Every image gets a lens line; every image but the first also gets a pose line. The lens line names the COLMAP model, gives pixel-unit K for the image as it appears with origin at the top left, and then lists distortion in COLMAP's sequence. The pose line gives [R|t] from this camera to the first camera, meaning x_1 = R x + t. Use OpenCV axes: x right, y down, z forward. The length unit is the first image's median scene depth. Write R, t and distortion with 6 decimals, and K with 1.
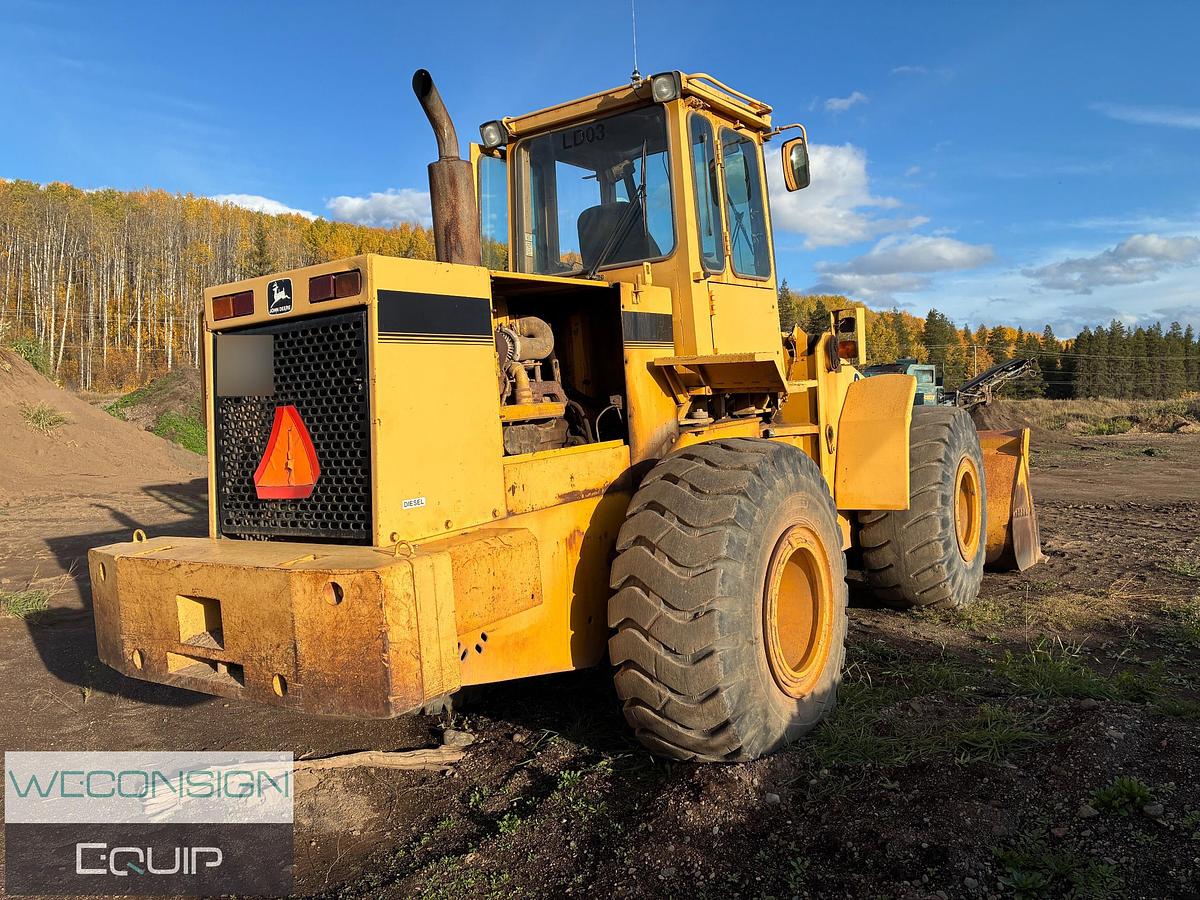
lens RADIAL K [[903.1, 0, 600.0], [0, 903.1, 450.0], [0, 0, 1]] dist [0.033541, -0.023785]
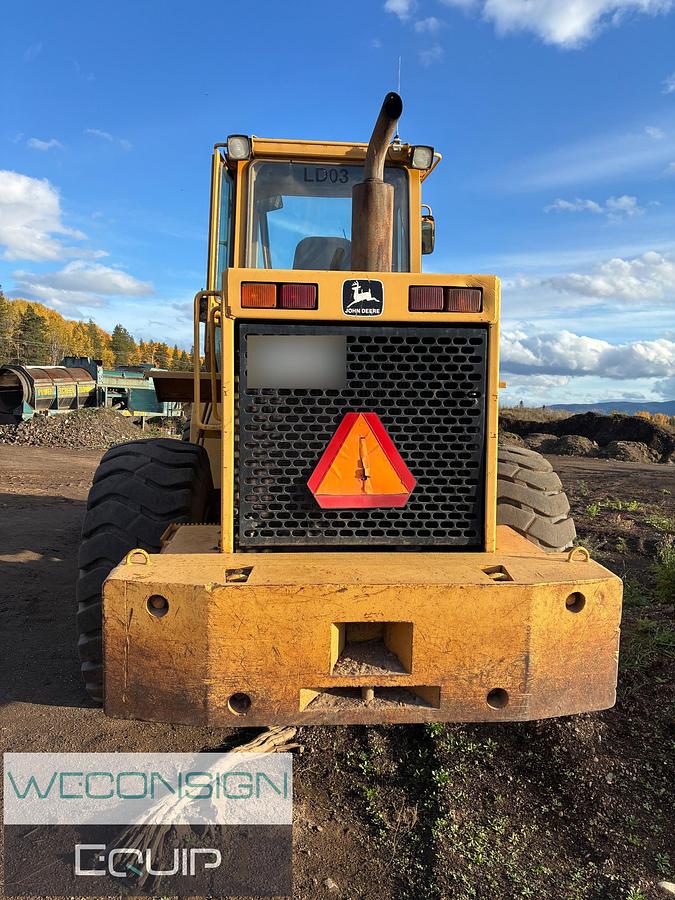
lens RADIAL K [[690.6, 0, 337.5], [0, 690.6, 450.0], [0, 0, 1]] dist [0.030274, -0.000902]
pose [[0.780217, 0.015620, 0.625314, -0.824375], [-0.033898, 0.999275, 0.017334, -0.019990], [-0.624590, -0.034721, 0.780181, 0.439688]]
